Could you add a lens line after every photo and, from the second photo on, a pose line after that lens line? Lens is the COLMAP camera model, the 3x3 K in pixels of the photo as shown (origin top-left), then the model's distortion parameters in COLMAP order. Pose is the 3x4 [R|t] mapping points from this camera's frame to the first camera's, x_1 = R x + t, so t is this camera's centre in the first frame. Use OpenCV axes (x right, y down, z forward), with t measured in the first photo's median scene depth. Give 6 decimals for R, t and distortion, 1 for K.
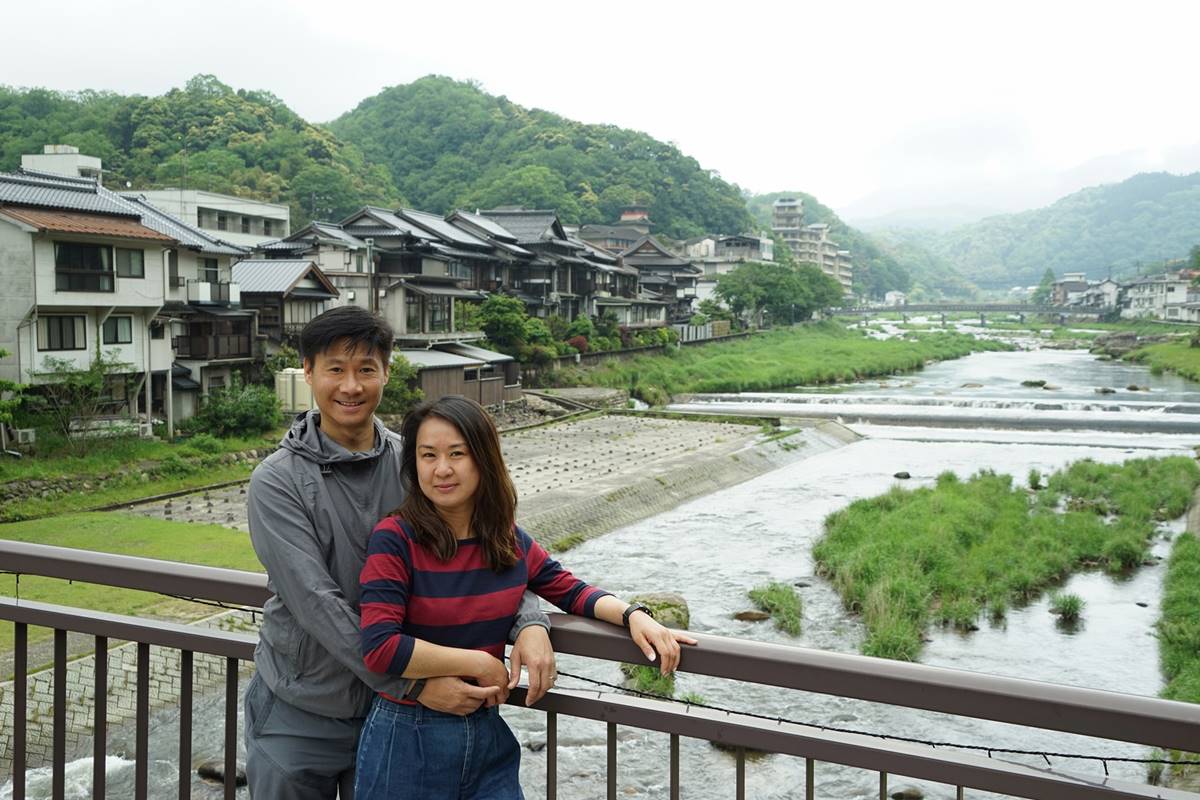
lens RADIAL K [[1233.7, 0, 600.0], [0, 1233.7, 400.0], [0, 0, 1]] dist [0.006444, 0.014292]
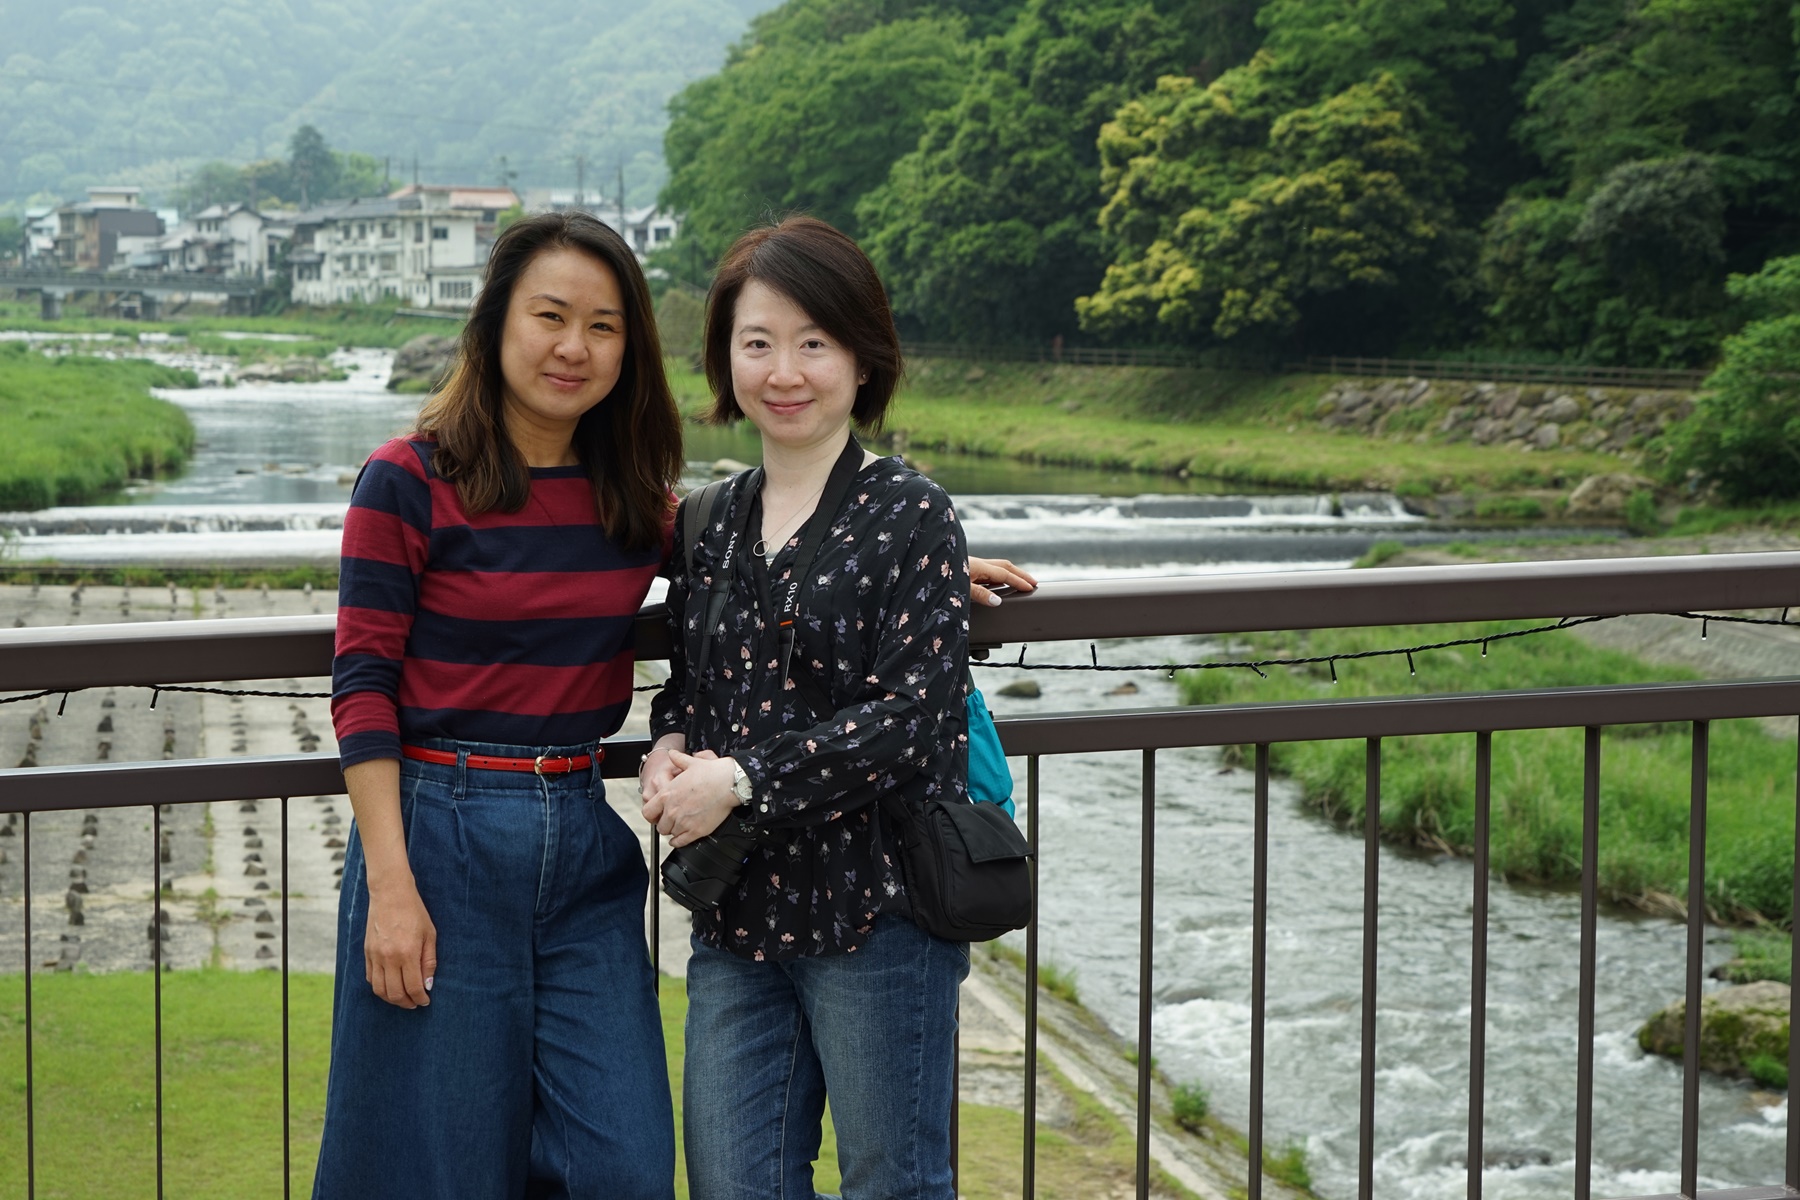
lens RADIAL K [[3308.4, 0, 900.0], [0, 3308.4, 600.0], [0, 0, 1]] dist [0.029164, -0.009000]
pose [[0.798629, -0.051436, 0.599621, -0.299870], [0.037832, 0.998661, 0.035278, -0.004612], [-0.600633, -0.005489, 0.799506, 0.115484]]
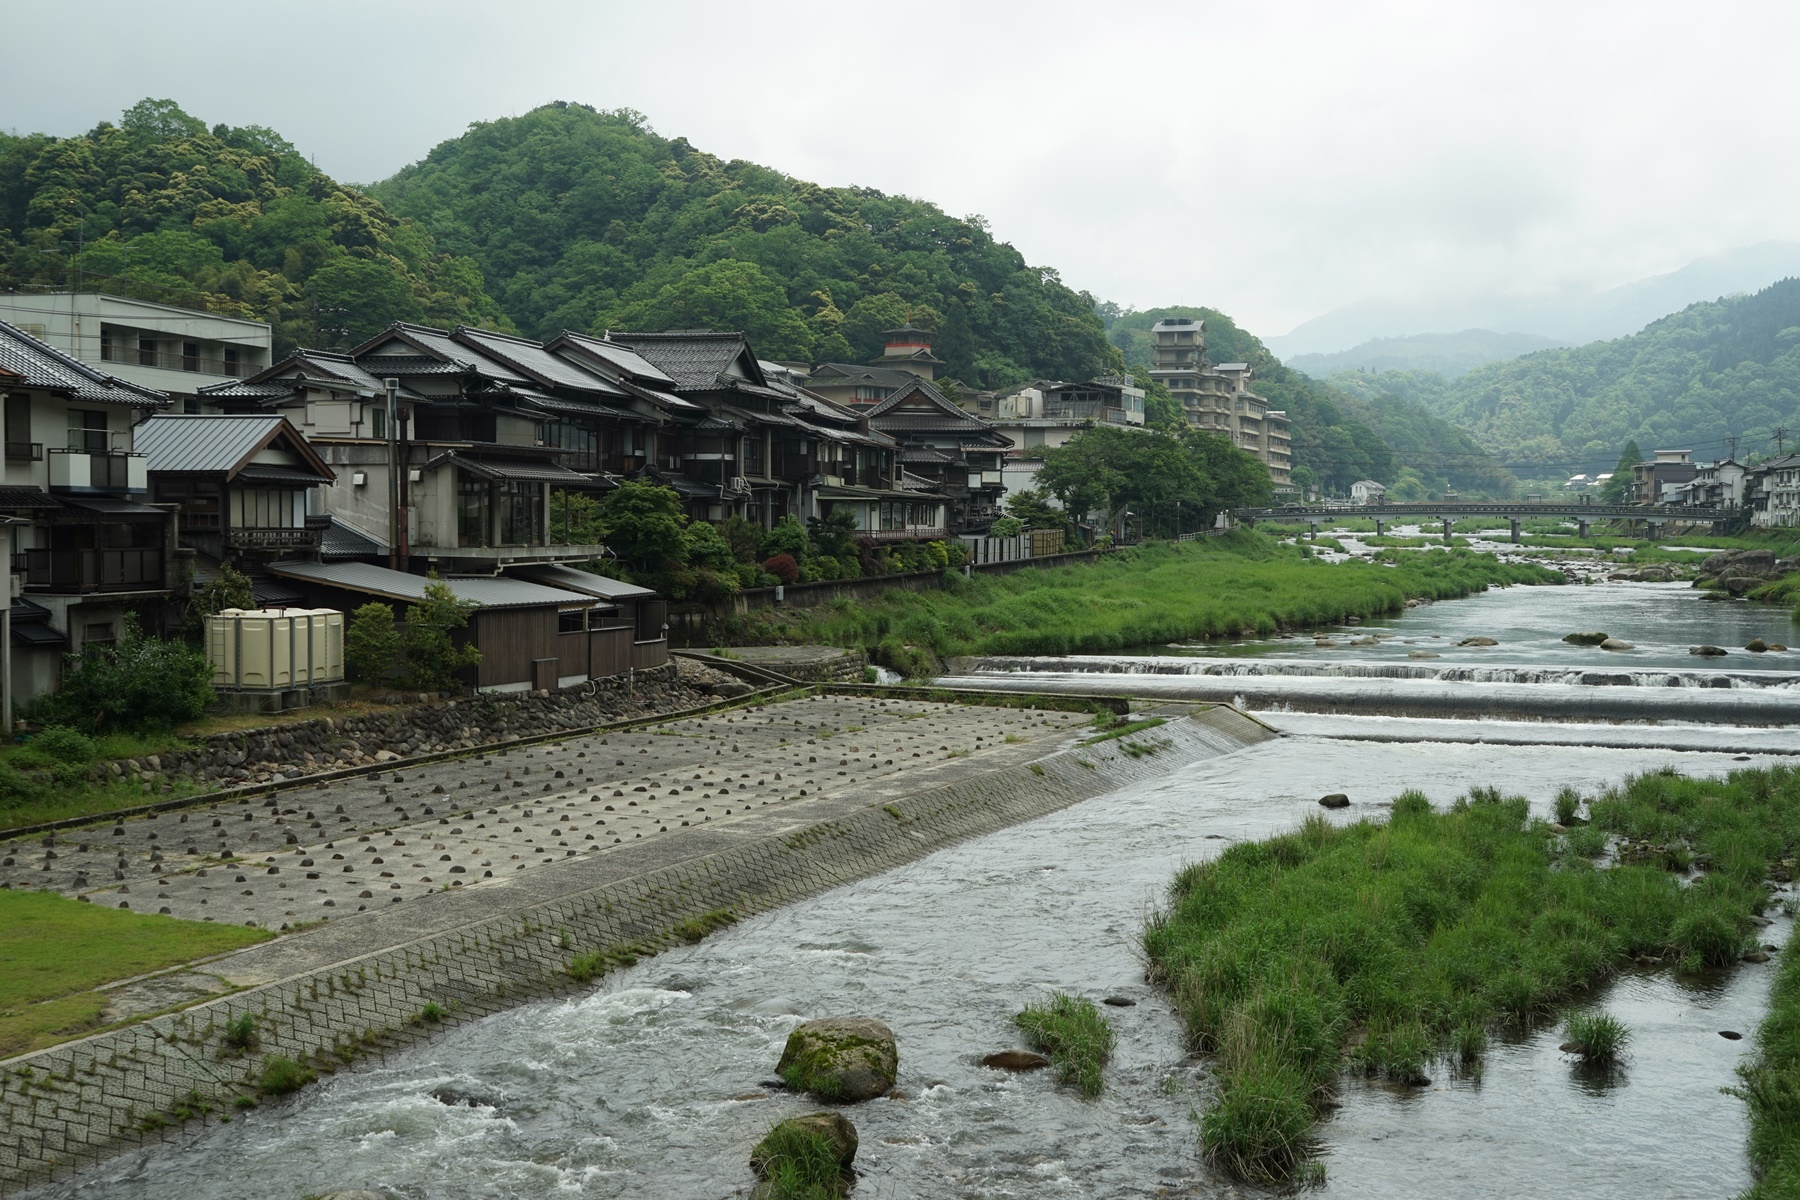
lens RADIAL K [[2162.2, 0, 900.0], [0, 2162.2, 600.0], [0, 0, 1]] dist [0.000677, -0.040695]
pose [[0.999789, 0.000560, 0.020533, 0.019765], [0.000111, 0.999466, -0.032687, 0.001576], [-0.020540, 0.032682, 0.999255, 0.017238]]
